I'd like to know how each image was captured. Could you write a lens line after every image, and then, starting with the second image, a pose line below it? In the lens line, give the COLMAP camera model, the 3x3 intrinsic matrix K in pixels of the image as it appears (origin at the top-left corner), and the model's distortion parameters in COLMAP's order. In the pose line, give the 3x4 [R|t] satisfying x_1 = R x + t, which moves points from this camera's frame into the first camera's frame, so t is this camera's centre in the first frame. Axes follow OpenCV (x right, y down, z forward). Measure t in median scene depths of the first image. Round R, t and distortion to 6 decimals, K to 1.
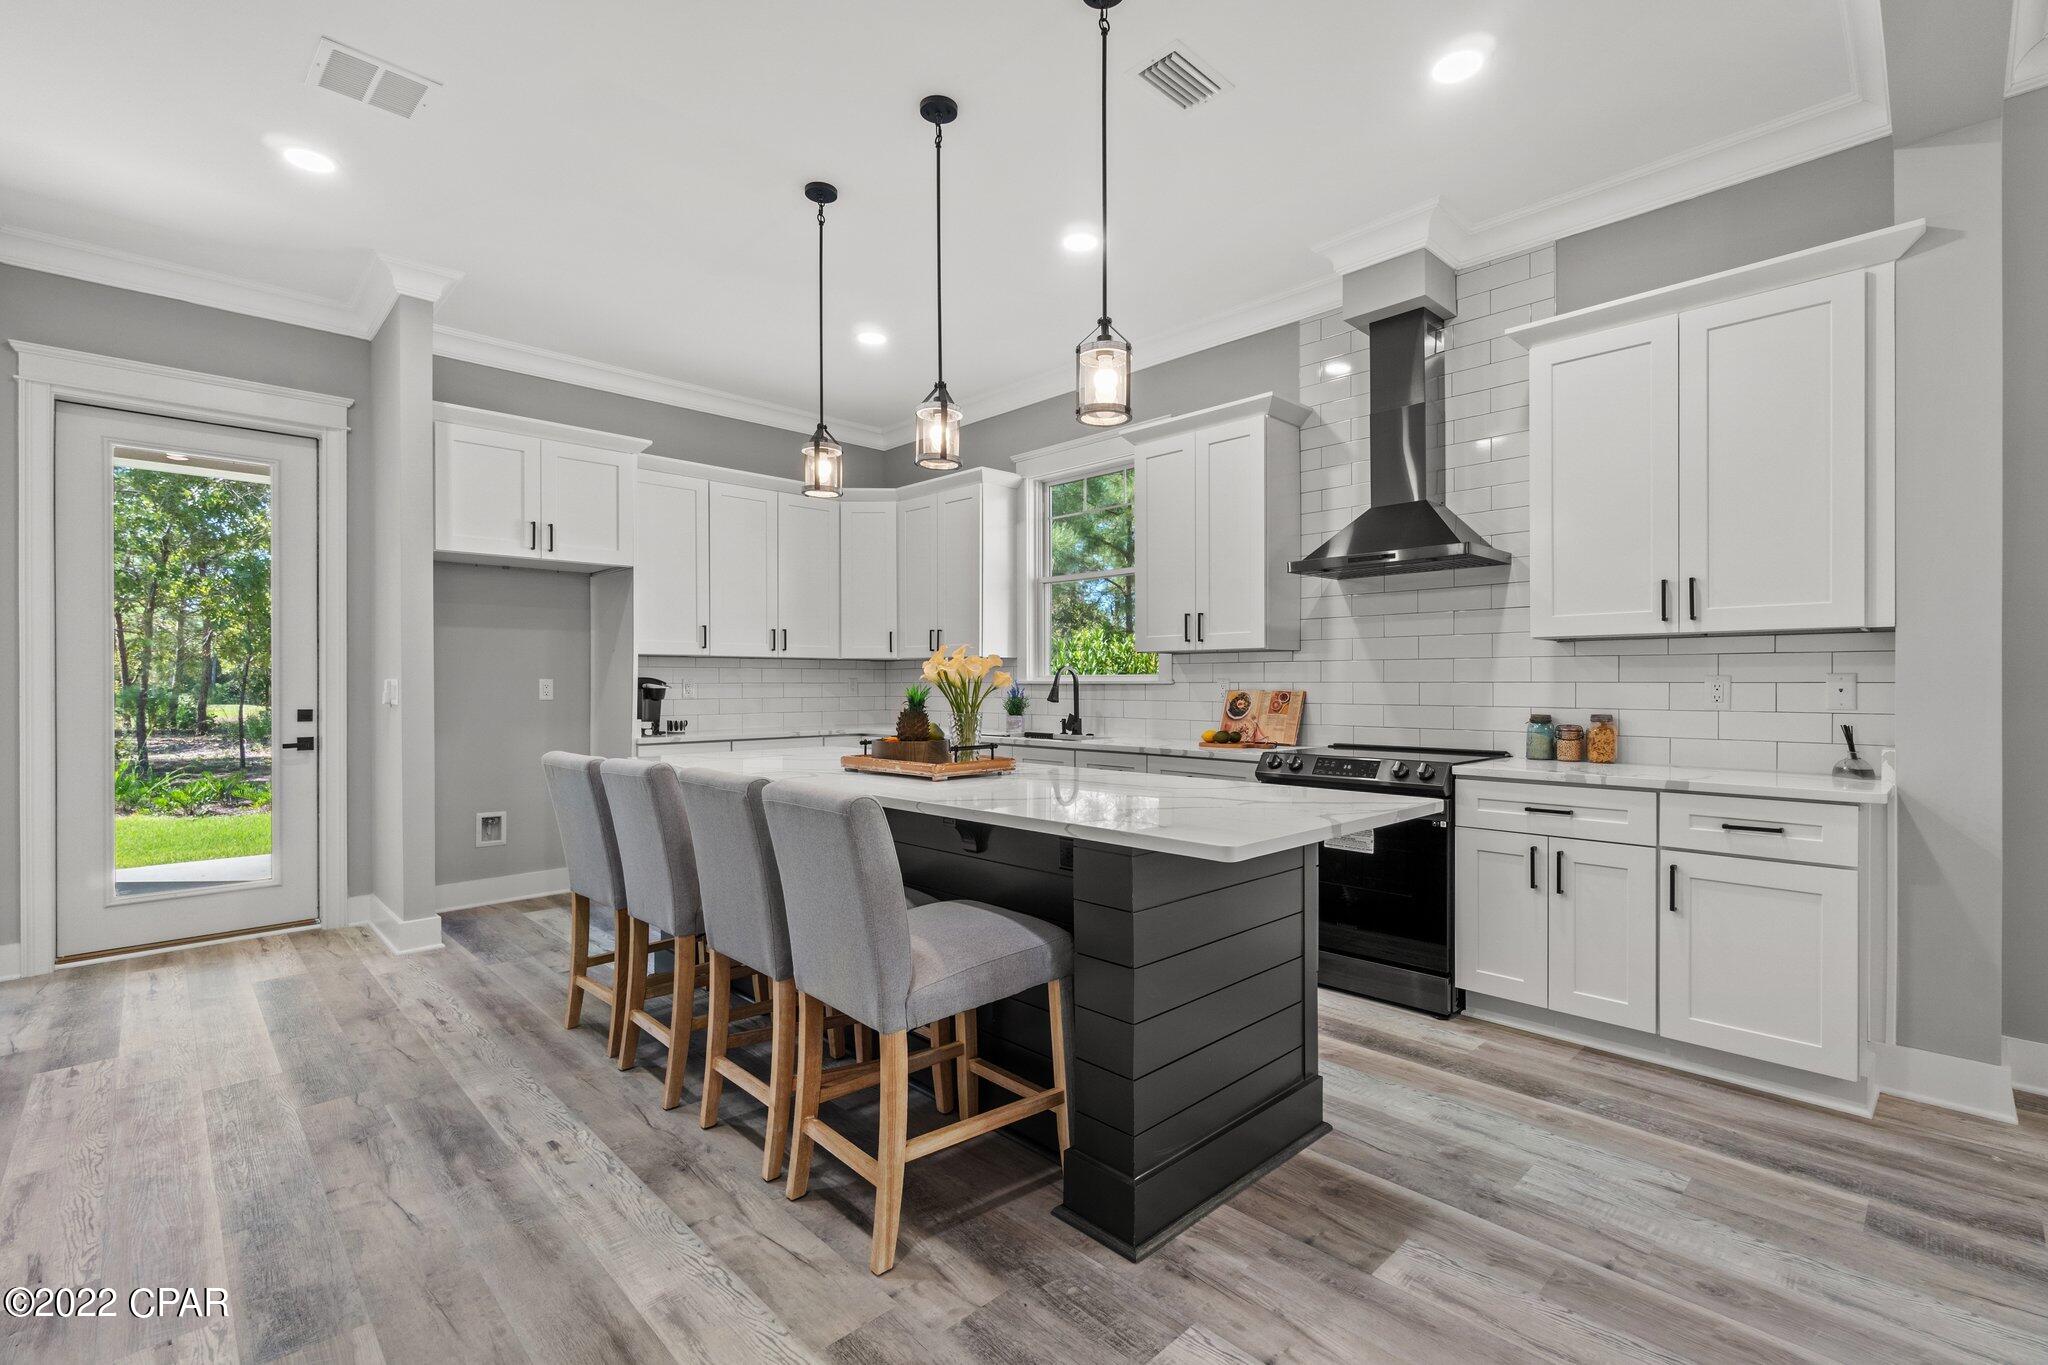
lens RADIAL K [[897.1, 0, 1032.4], [0, 897.1, 681.6], [0, 0, 1]] dist [-0.001401, 0.001261]
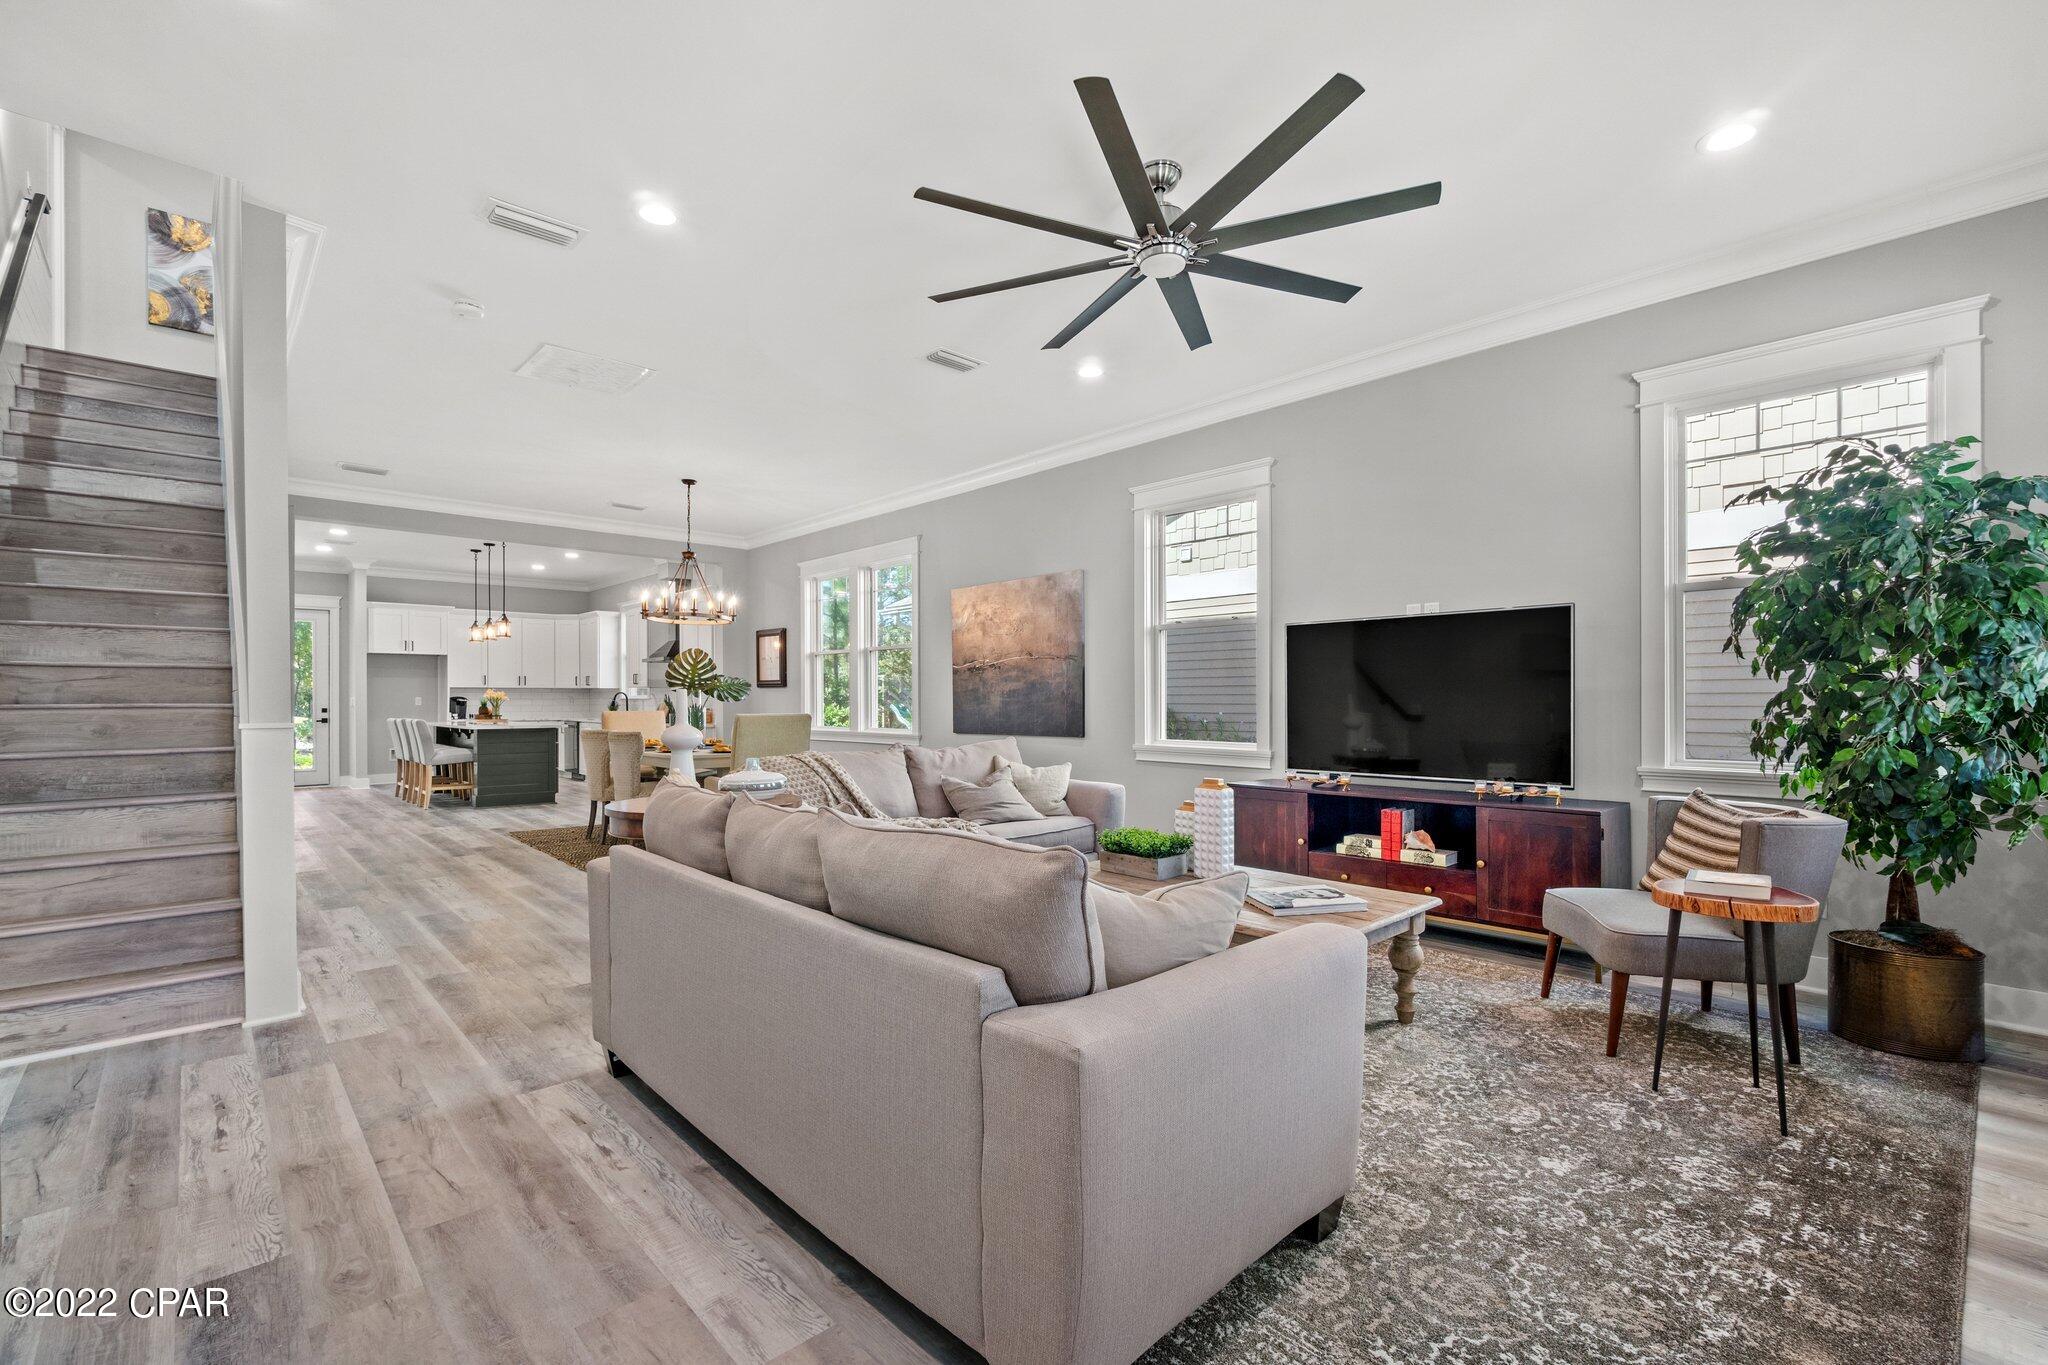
lens RADIAL K [[897.1, 0, 1023.4], [0, 897.1, 699.1], [0, 0, 1]] dist [-0.001401, 0.001261]
pose [[0.999583, 0.003365, -0.028693, 1.409564], [-0.003475, 0.999987, -0.003785, 0.007010], [0.028679, 0.003883, 0.999581, -1.686509]]
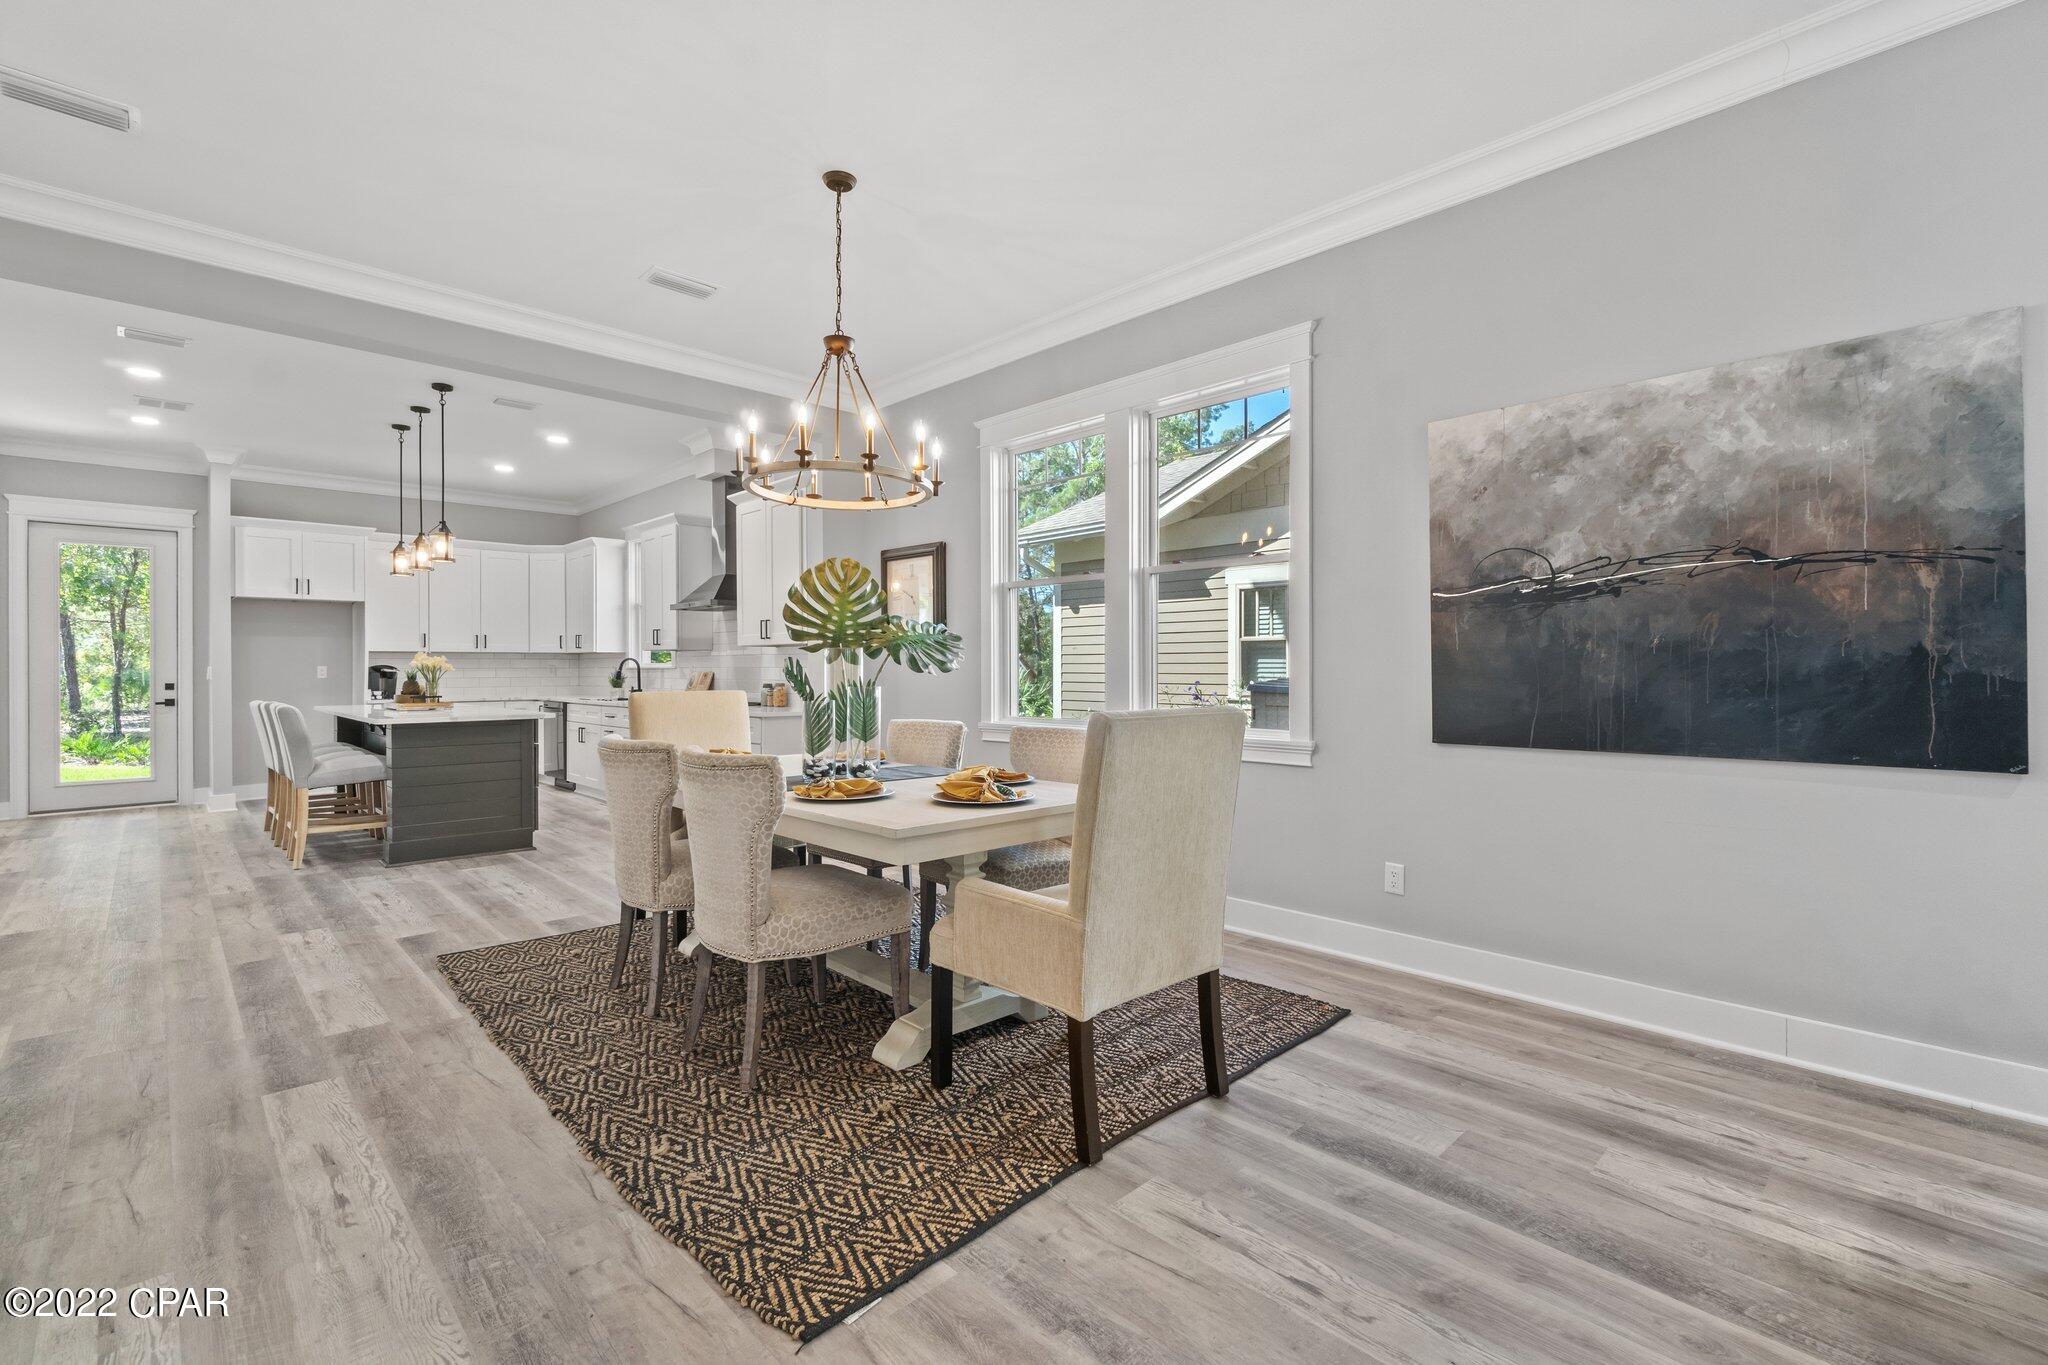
lens RADIAL K [[897.1, 0, 1015.4], [0, 897.1, 670.7], [0, 0, 1]] dist [-0.001401, 0.001261]
pose [[0.999954, 0.001818, -0.009450, 0.878013], [-0.001830, 0.999998, -0.001247, 0.005751], [0.009448, 0.001265, 0.999955, -0.757308]]
